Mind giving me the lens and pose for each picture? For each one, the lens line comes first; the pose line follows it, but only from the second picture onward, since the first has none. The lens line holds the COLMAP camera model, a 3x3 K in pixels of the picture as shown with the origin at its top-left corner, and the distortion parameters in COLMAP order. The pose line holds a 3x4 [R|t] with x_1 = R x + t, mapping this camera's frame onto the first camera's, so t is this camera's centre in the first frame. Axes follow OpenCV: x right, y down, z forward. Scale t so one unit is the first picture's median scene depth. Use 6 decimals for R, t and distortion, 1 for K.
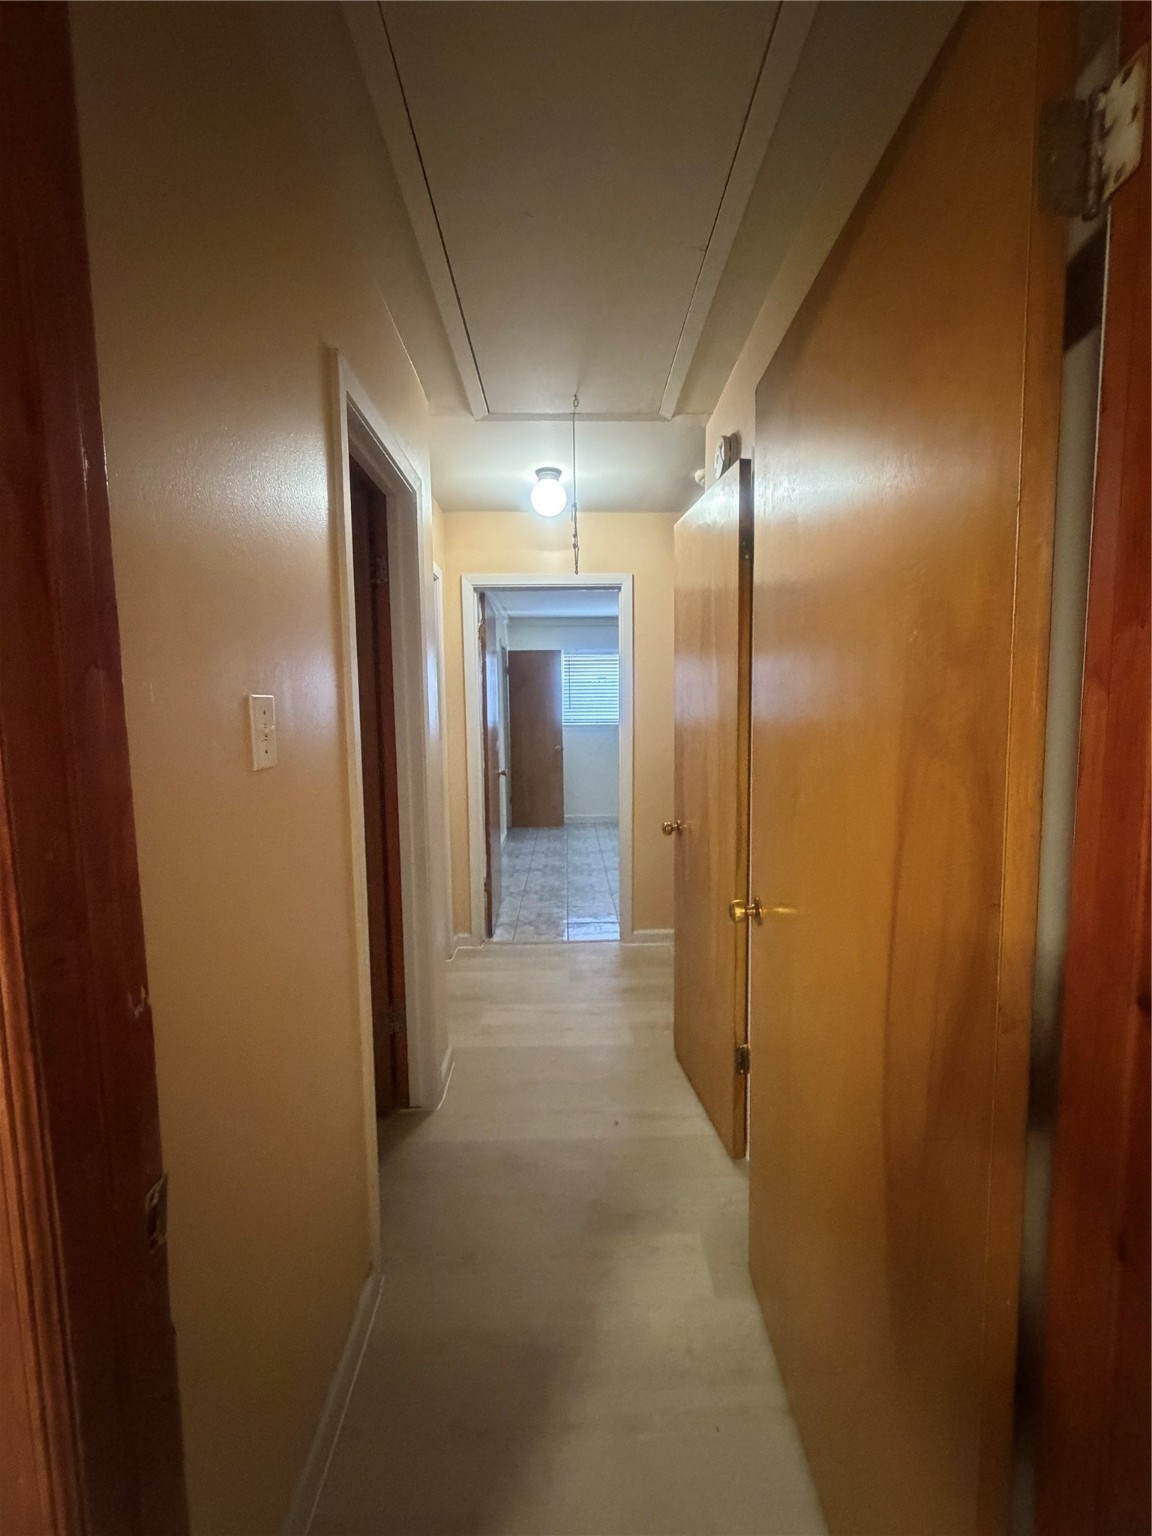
lens RADIAL K [[612.0, 0, 576.7], [0, 612.0, 767.5], [0, 0, 1]] dist [0.000834, 0.000032]
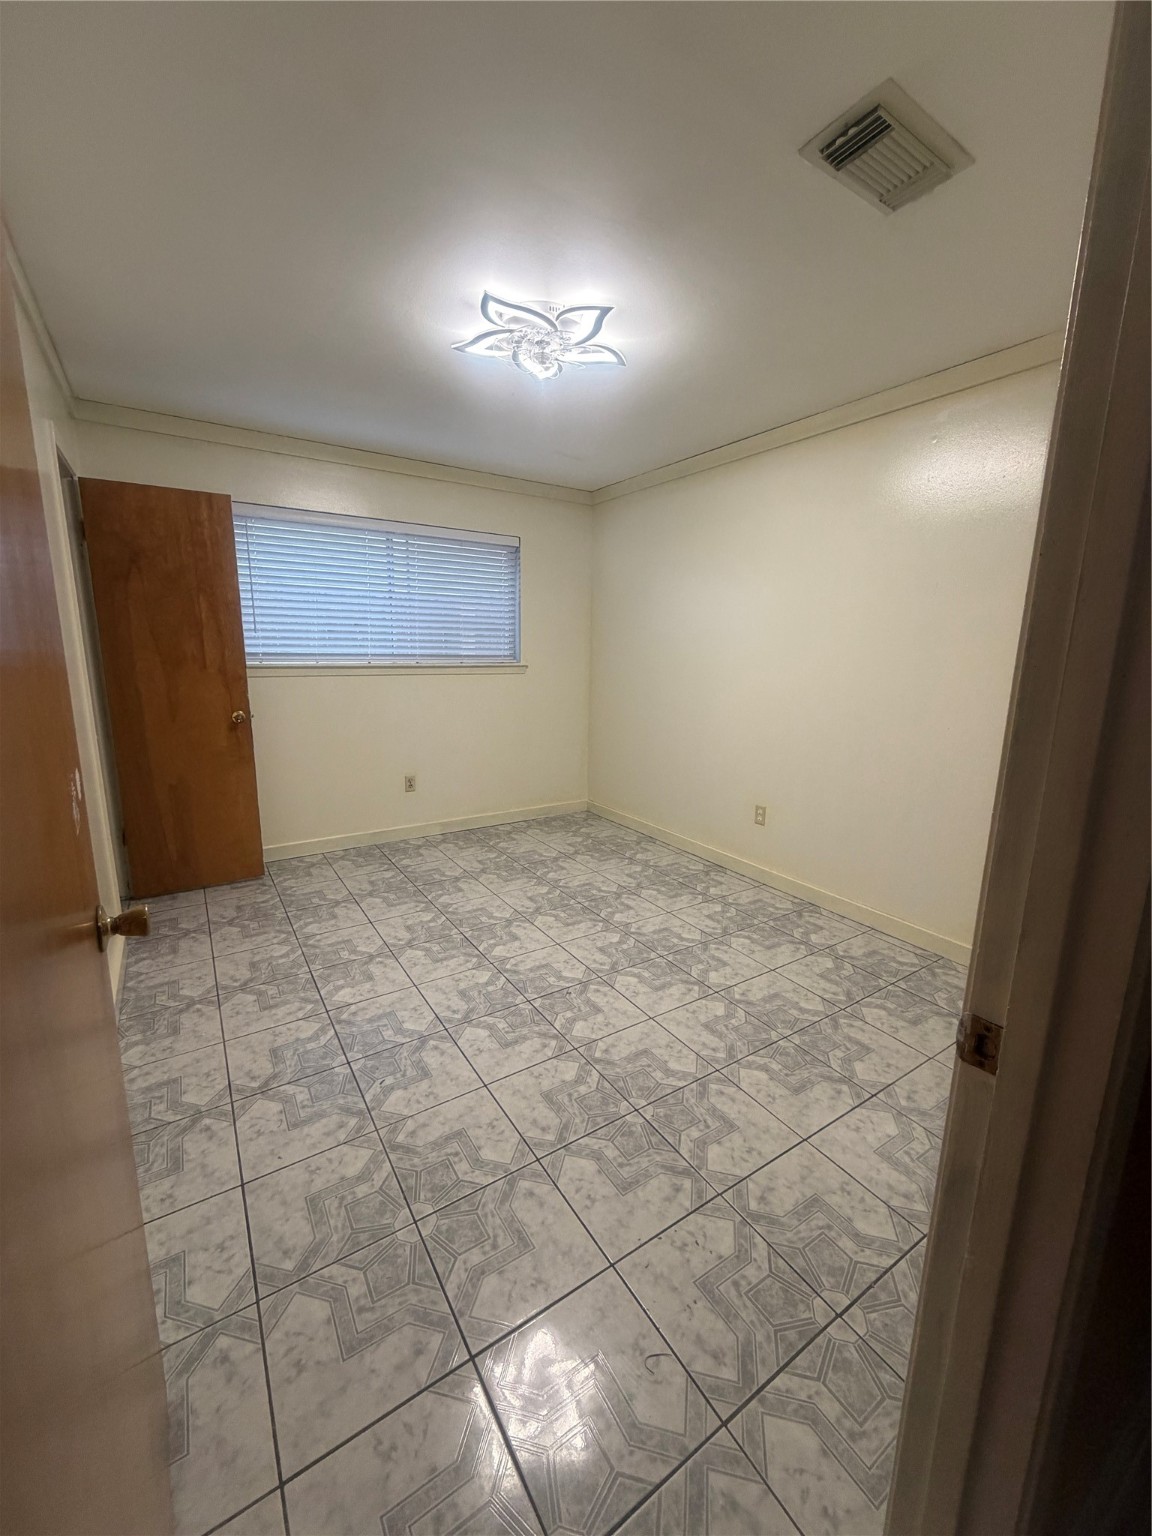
lens RADIAL K [[612.0, 0, 577.2], [0, 612.0, 761.5], [0, 0, 1]] dist [0.000834, 0.000032]
pose [[0.847063, -0.066735, 0.527286, -0.062148], [0.016679, 0.994935, 0.099128, -0.039833], [-0.531230, -0.075174, 0.843886, 0.473978]]
